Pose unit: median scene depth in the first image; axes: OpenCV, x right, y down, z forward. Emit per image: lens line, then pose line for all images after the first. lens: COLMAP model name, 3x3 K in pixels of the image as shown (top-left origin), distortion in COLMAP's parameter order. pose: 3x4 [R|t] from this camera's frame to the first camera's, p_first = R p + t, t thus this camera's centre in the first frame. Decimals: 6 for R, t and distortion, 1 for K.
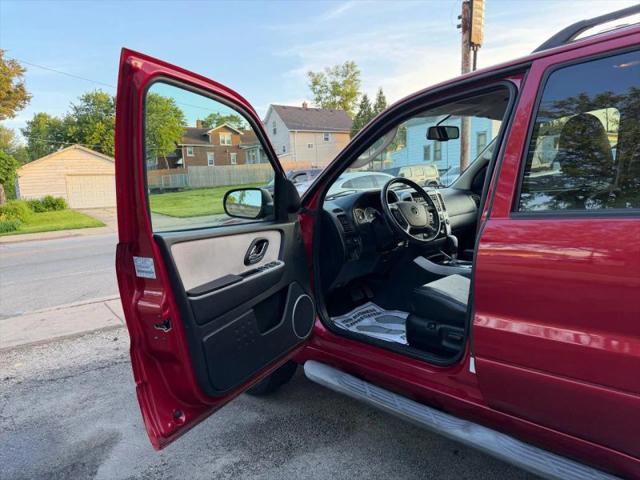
lens RADIAL K [[458.9, 0, 322.1], [0, 458.9, 235.2], [0, 0, 1]] dist [0.010611, -0.016445]
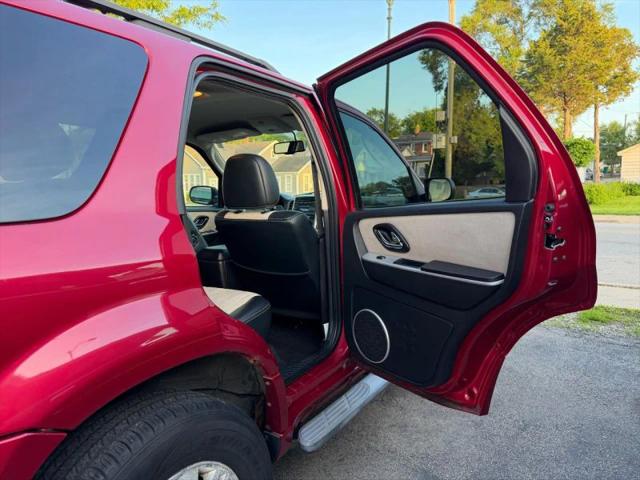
lens RADIAL K [[458.9, 0, 320.5], [0, 458.9, 241.7], [0, 0, 1]] dist [0.010611, -0.016445]
pose [[0.281799, 0.167930, -0.944664, 0.134167], [-0.112340, 0.983567, 0.141334, -0.015373], [0.952874, 0.066296, 0.296033, 0.071348]]
